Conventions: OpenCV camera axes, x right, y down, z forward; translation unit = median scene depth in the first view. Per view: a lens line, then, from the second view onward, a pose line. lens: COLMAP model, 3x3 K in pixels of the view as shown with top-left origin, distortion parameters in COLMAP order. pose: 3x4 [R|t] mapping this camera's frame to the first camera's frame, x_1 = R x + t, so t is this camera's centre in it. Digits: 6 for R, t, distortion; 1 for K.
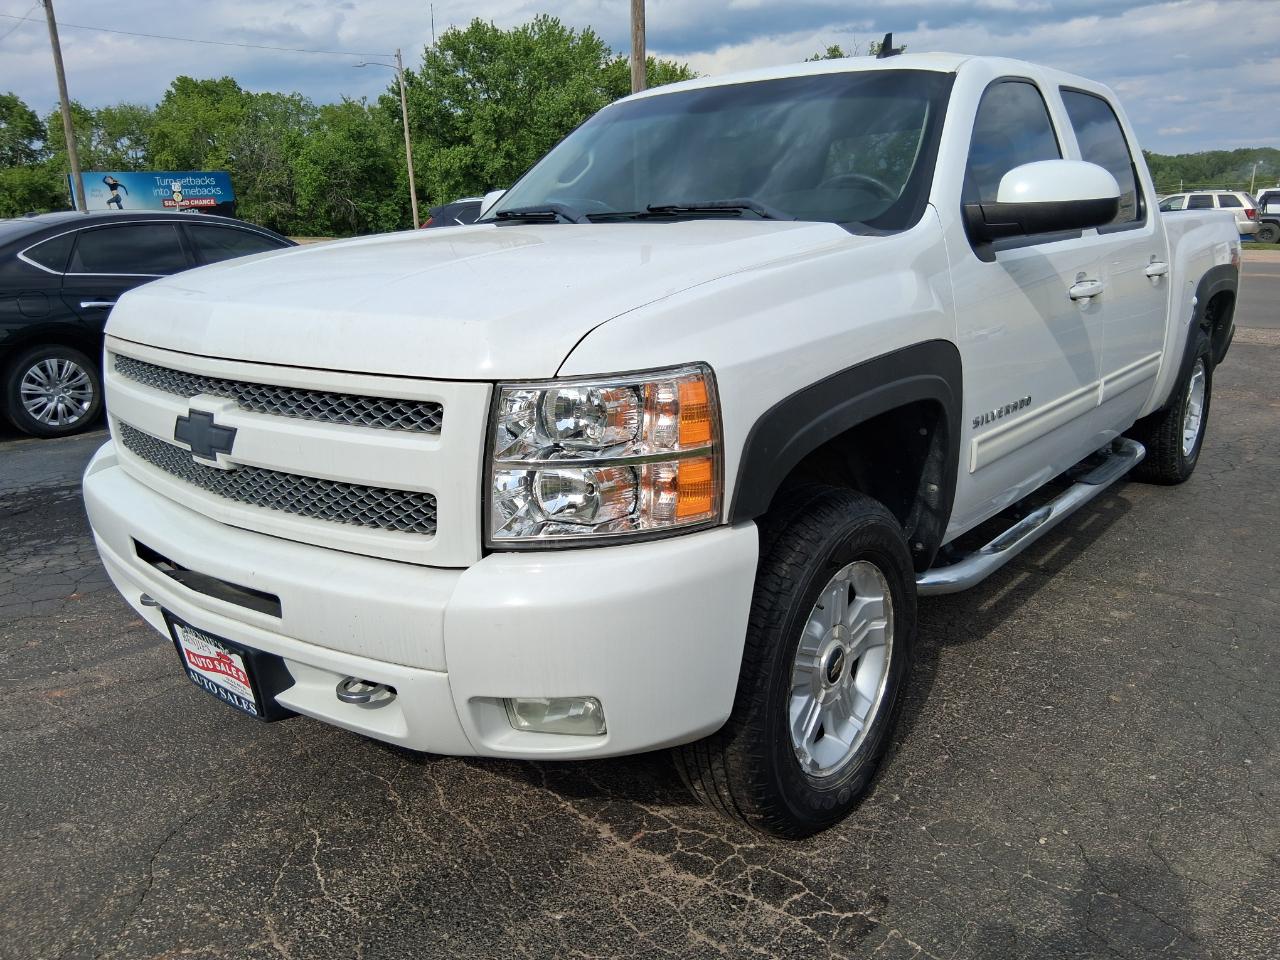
lens RADIAL K [[965.2, 0, 628.1], [0, 965.2, 480.2], [0, 0, 1]] dist [0.103548, -0.181519]
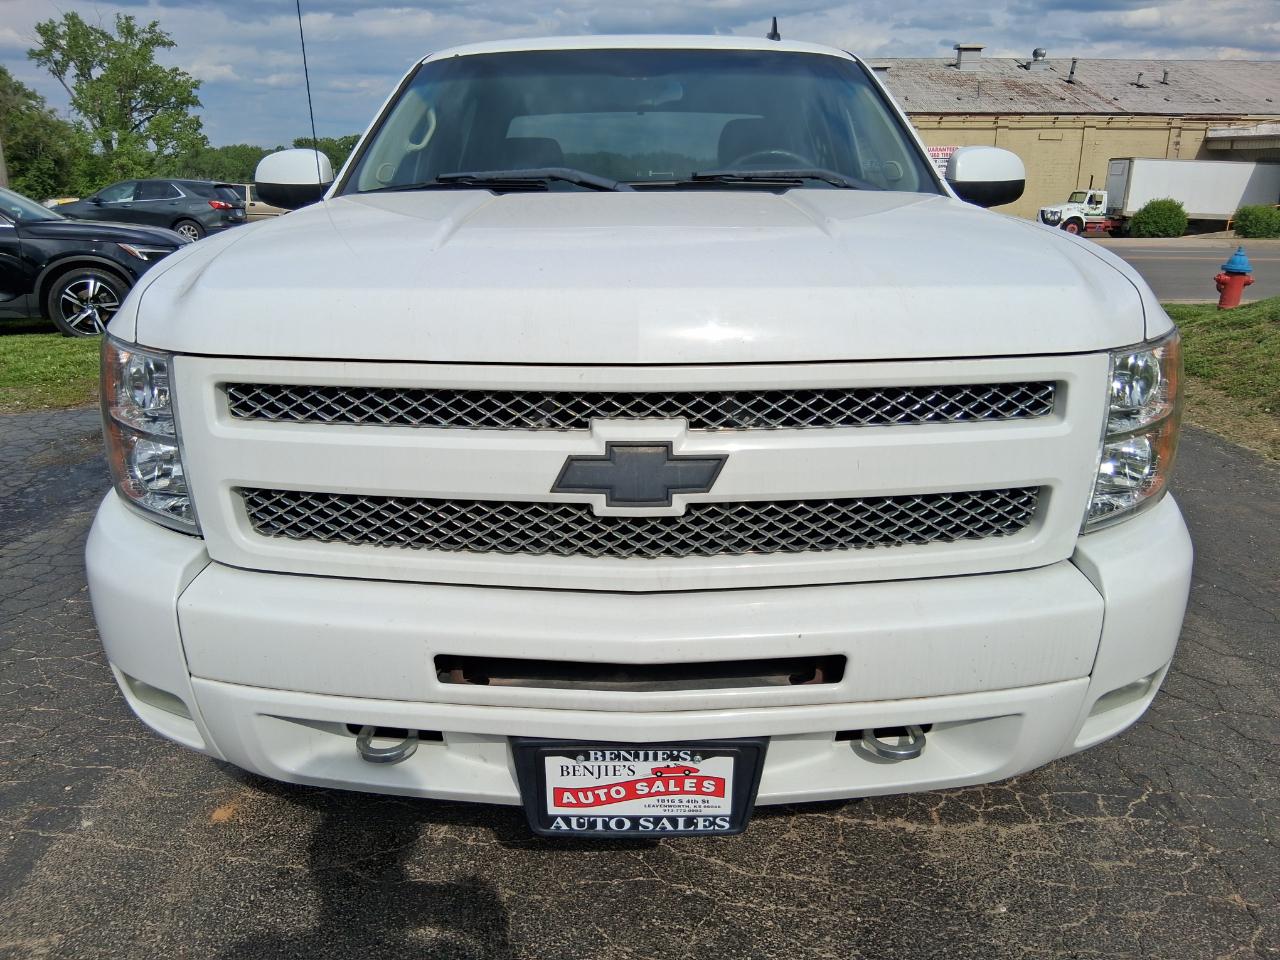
lens RADIAL K [[965.2, 0, 628.1], [0, 965.2, 480.2], [0, 0, 1]] dist [0.103548, -0.181519]
pose [[0.769641, -0.158060, 0.618603, -0.849159], [0.151222, 0.986432, 0.063900, -0.085561], [-0.620310, 0.044366, 0.783101, 0.435454]]
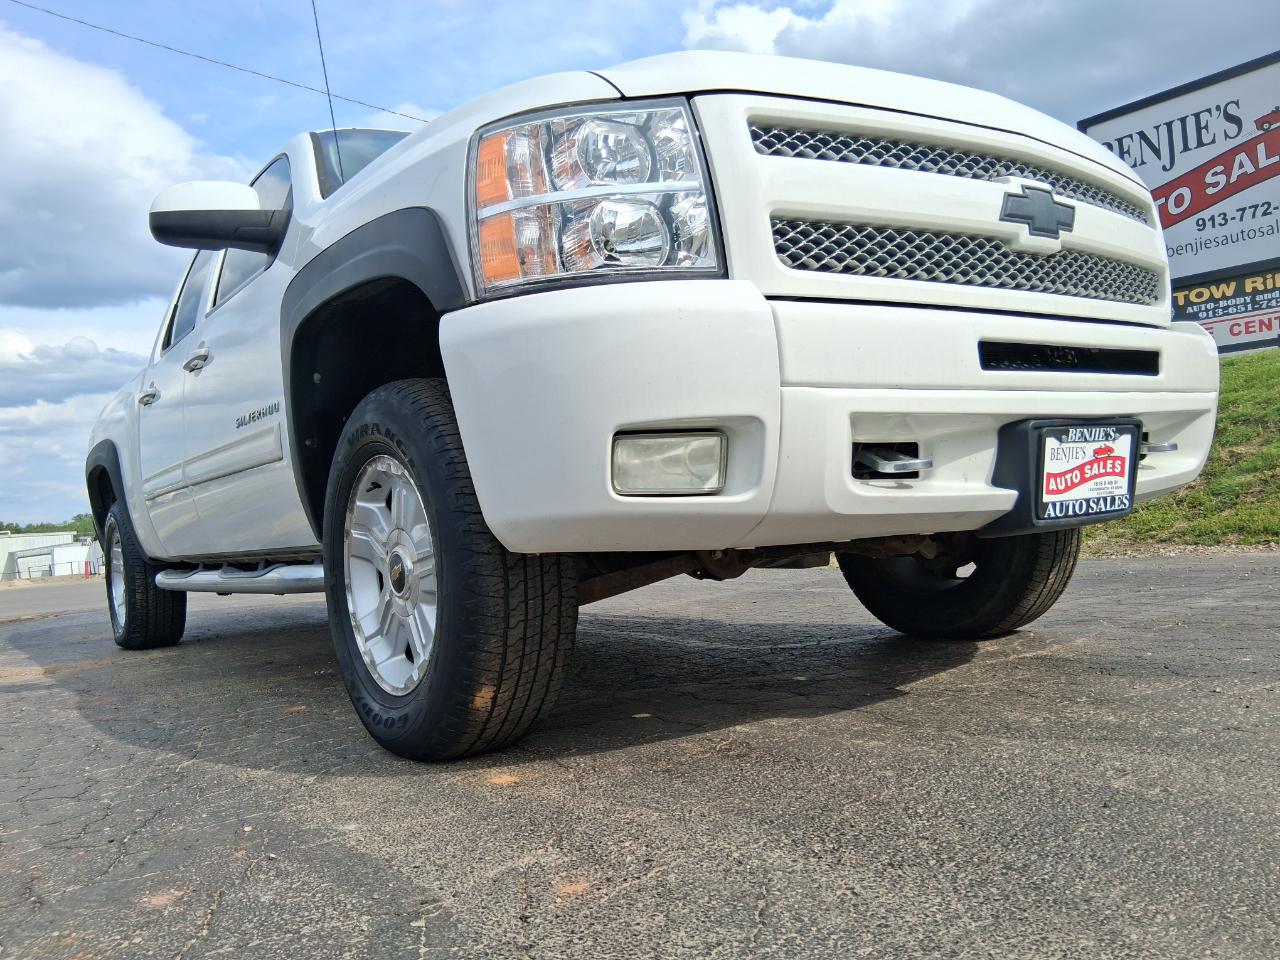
lens RADIAL K [[971.4, 0, 631.1], [0, 971.4, 479.7], [0, 0, 1]] dist [0.099640, -0.163705]
pose [[0.250770, 0.035299, 0.967403, -1.378185], [0.325069, 0.938237, -0.118500, 0.169865], [-0.911836, 0.344189, 0.223807, 1.189825]]
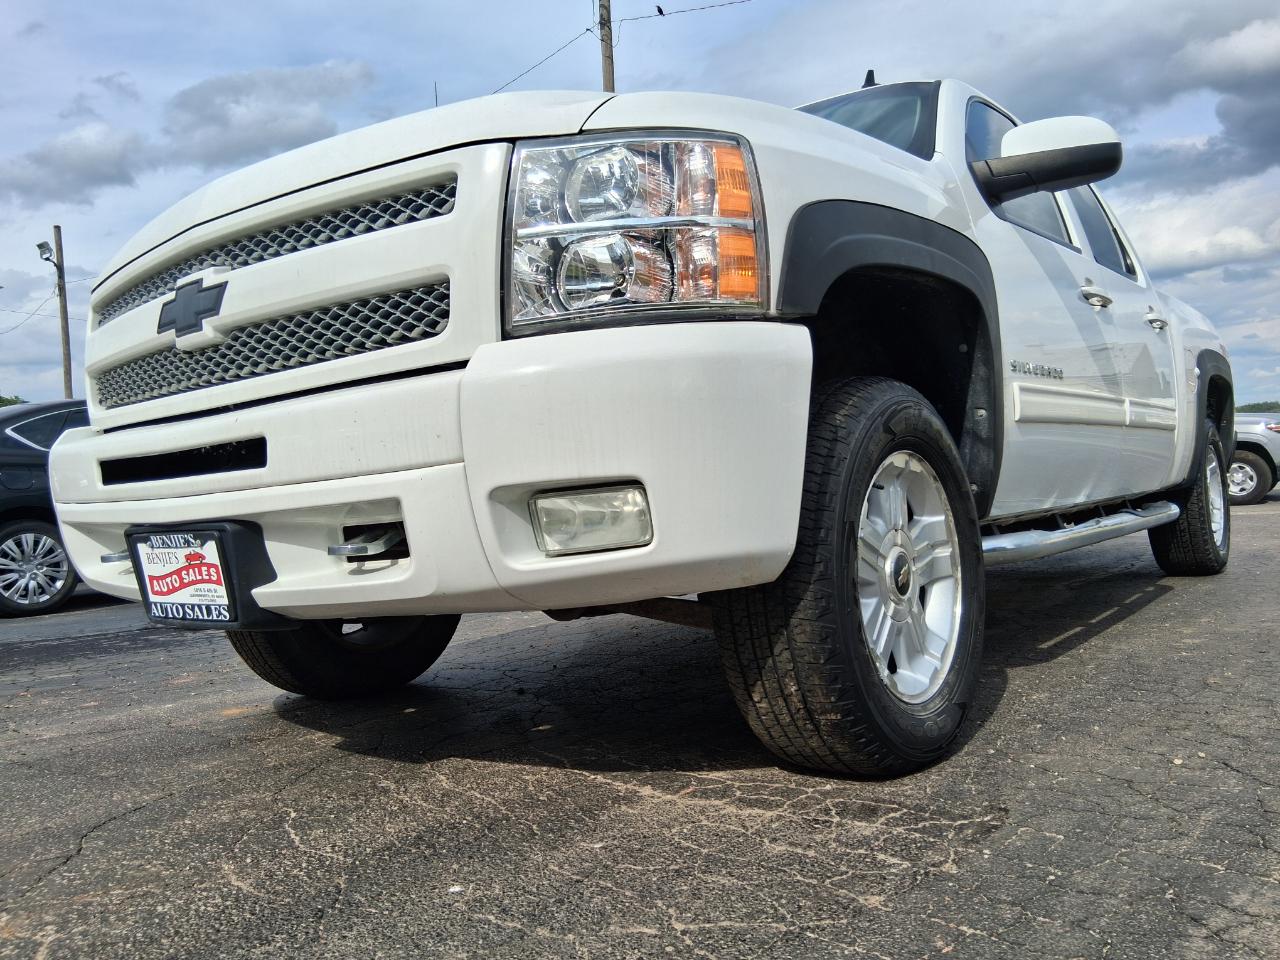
lens RADIAL K [[971.4, 0, 631.1], [0, 971.4, 479.7], [0, 0, 1]] dist [0.099640, -0.163705]
pose [[0.998975, -0.040190, 0.020838, -0.046783], [0.044348, 0.961244, -0.272109, 0.362878], [-0.009095, 0.272754, 0.962041, 0.149612]]
